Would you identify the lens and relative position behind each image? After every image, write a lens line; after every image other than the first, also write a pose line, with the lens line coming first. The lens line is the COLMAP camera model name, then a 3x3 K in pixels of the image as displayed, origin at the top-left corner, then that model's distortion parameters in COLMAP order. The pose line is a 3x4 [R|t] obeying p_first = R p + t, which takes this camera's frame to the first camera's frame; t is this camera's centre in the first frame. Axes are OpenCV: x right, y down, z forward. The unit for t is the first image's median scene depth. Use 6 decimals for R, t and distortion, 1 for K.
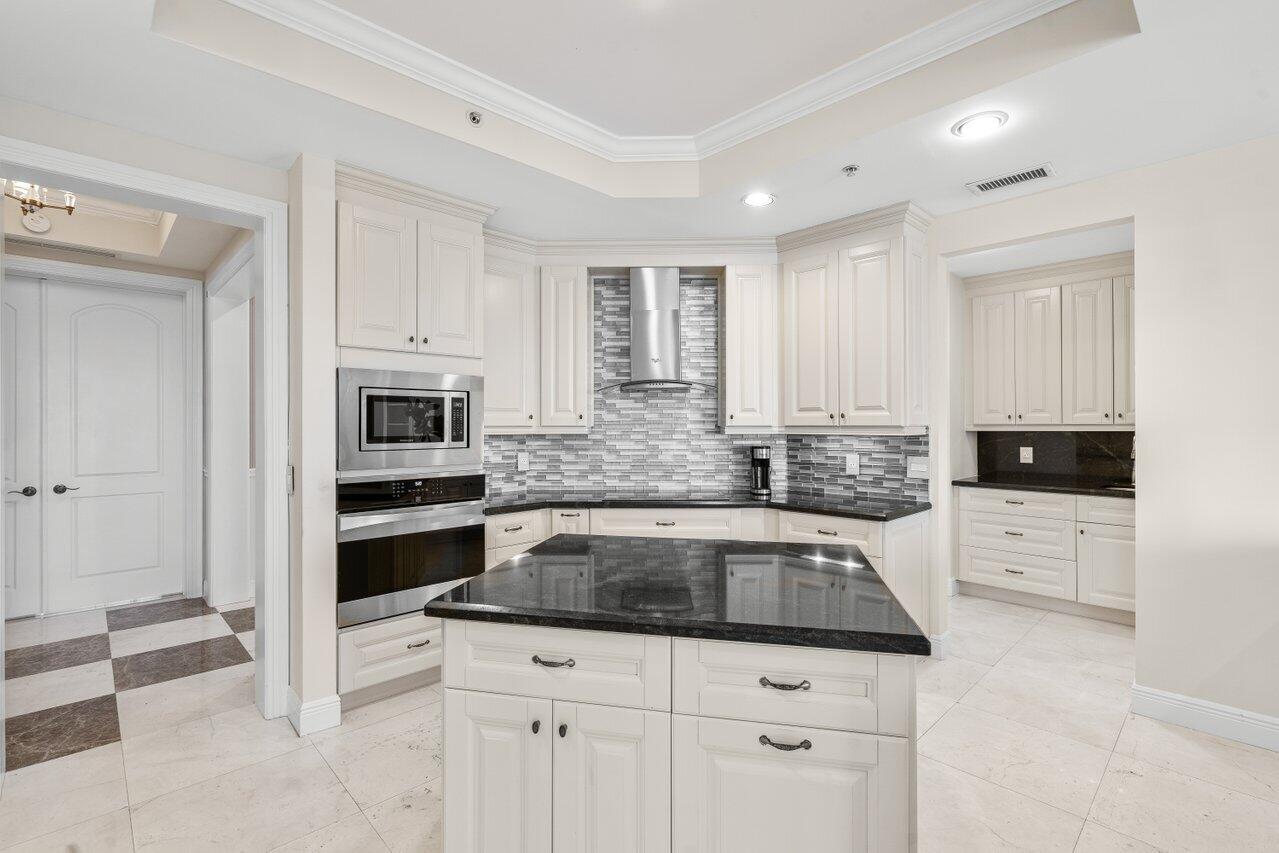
lens RADIAL K [[577.4, 0, 641.2], [0, 577.4, 422.4], [0, 0, 1]] dist [0.000064, 0.000098]
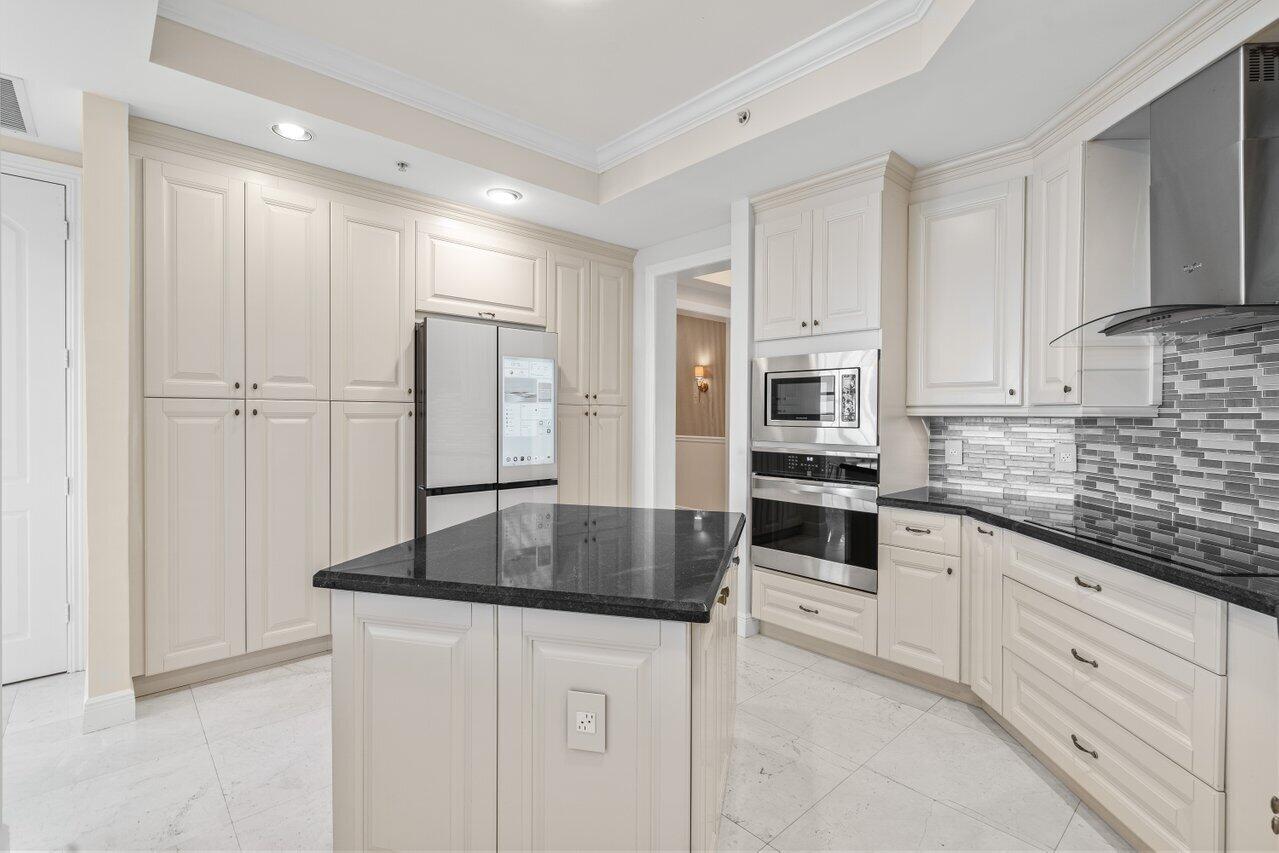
lens RADIAL K [[590.4, 0, 631.9], [0, 590.4, 421.4], [0, 0, 1]] dist [0.001523, 0.000802]
pose [[-0.031008, 0.014909, -0.999408, 0.650485], [-0.001278, 0.999887, 0.014956, 0.019198], [0.999518, 0.001741, -0.030986, 0.648046]]
